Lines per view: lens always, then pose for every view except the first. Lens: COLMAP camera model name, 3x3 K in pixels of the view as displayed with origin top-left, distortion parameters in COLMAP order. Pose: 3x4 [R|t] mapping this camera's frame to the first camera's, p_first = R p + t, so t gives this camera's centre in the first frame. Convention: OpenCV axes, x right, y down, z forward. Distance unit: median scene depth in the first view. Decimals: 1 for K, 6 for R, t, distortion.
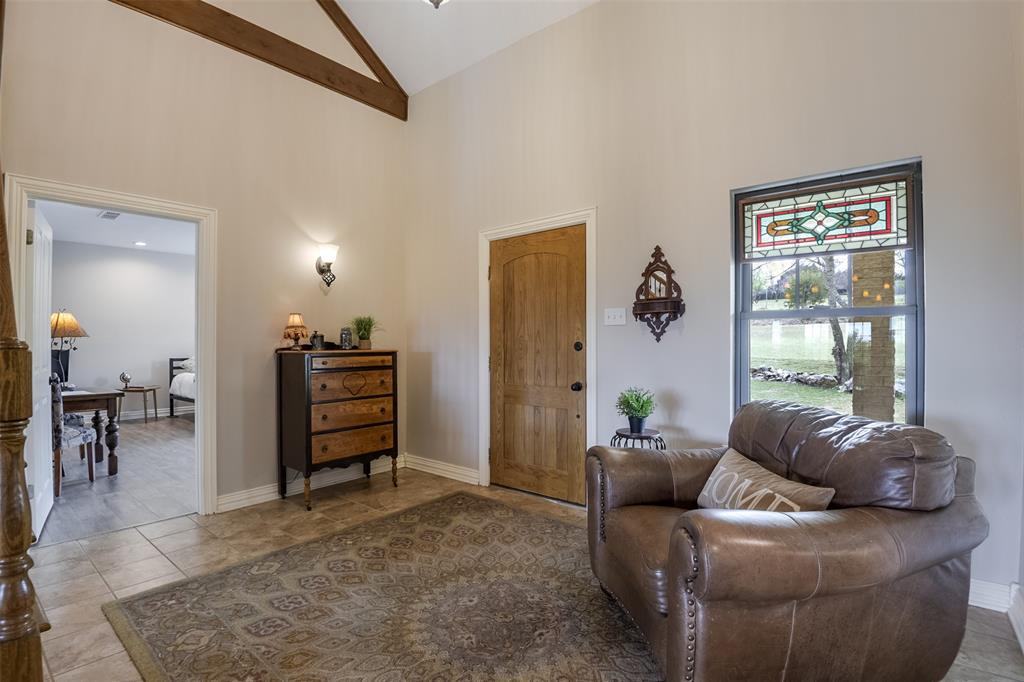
lens RADIAL K [[501.2, 0, 477.2], [0, 501.2, 344.3], [0, 0, 1]] dist [-0.024095, -0.007413]
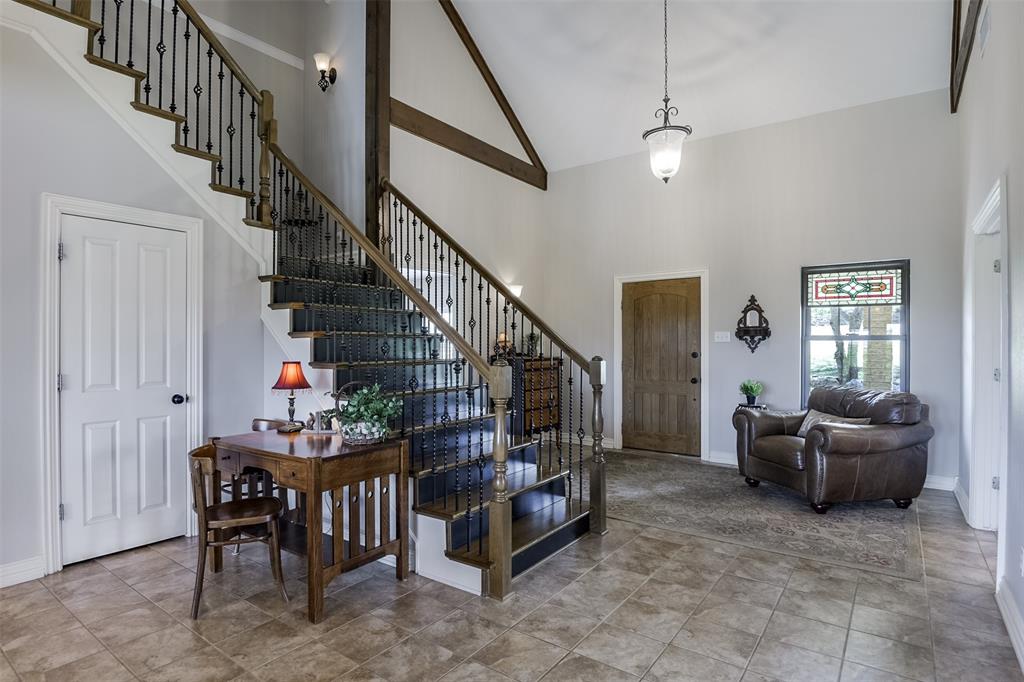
lens RADIAL K [[514.8, 0, 479.7], [0, 514.8, 347.2], [0, 0, 1]] dist [-0.013483, -0.001185]
pose [[0.999571, 0.000473, 0.029297, -0.699180], [-0.000535, 0.999998, 0.002100, -0.031776], [-0.029296, -0.002115, 0.999569, -0.798318]]
